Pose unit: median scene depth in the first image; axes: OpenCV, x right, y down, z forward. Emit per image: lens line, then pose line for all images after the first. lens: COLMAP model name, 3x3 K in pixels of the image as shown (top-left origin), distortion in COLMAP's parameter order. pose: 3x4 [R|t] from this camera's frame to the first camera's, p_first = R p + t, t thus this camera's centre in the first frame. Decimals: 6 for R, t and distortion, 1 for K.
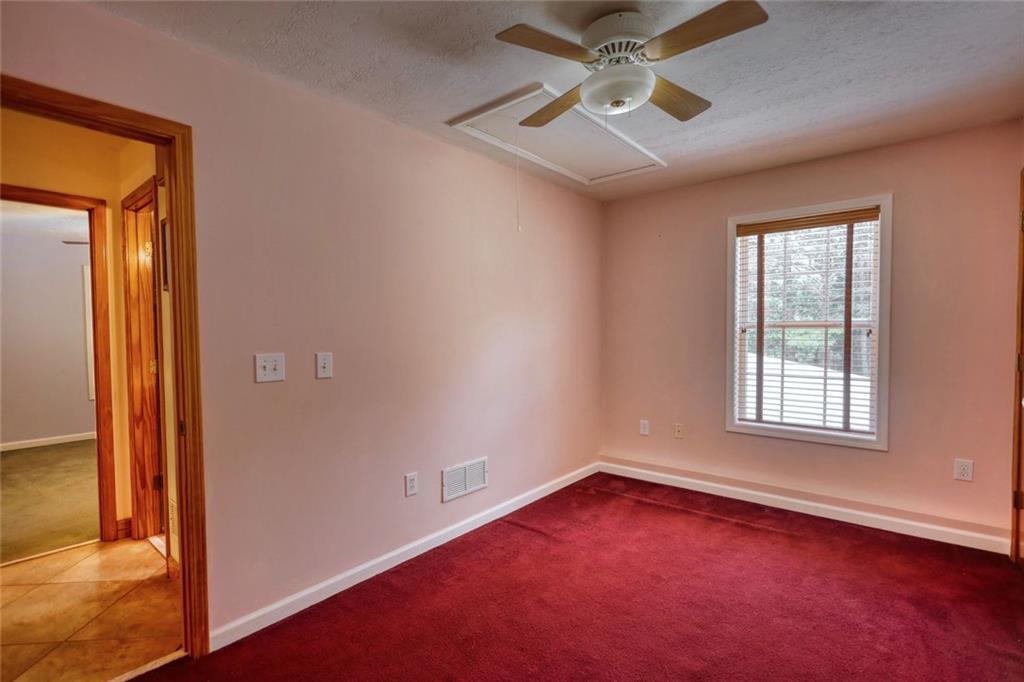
lens RADIAL K [[476.7, 0, 509.9], [0, 476.7, 335.9], [0, 0, 1]] dist [-0.000738, 0.001167]
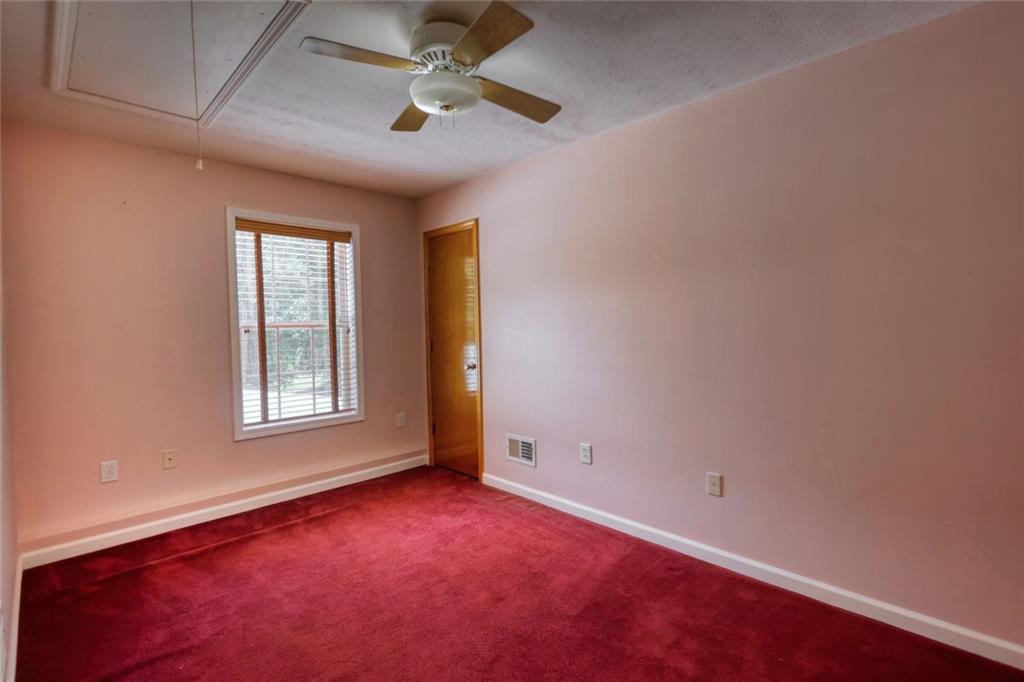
lens RADIAL K [[476.7, 0, 510.8], [0, 476.7, 340.8], [0, 0, 1]] dist [-0.000738, 0.001167]
pose [[0.101327, -0.031831, 0.994344, -0.444673], [0.025852, 0.999235, 0.029354, -0.007059], [-0.994517, 0.022732, 0.102072, 0.424796]]
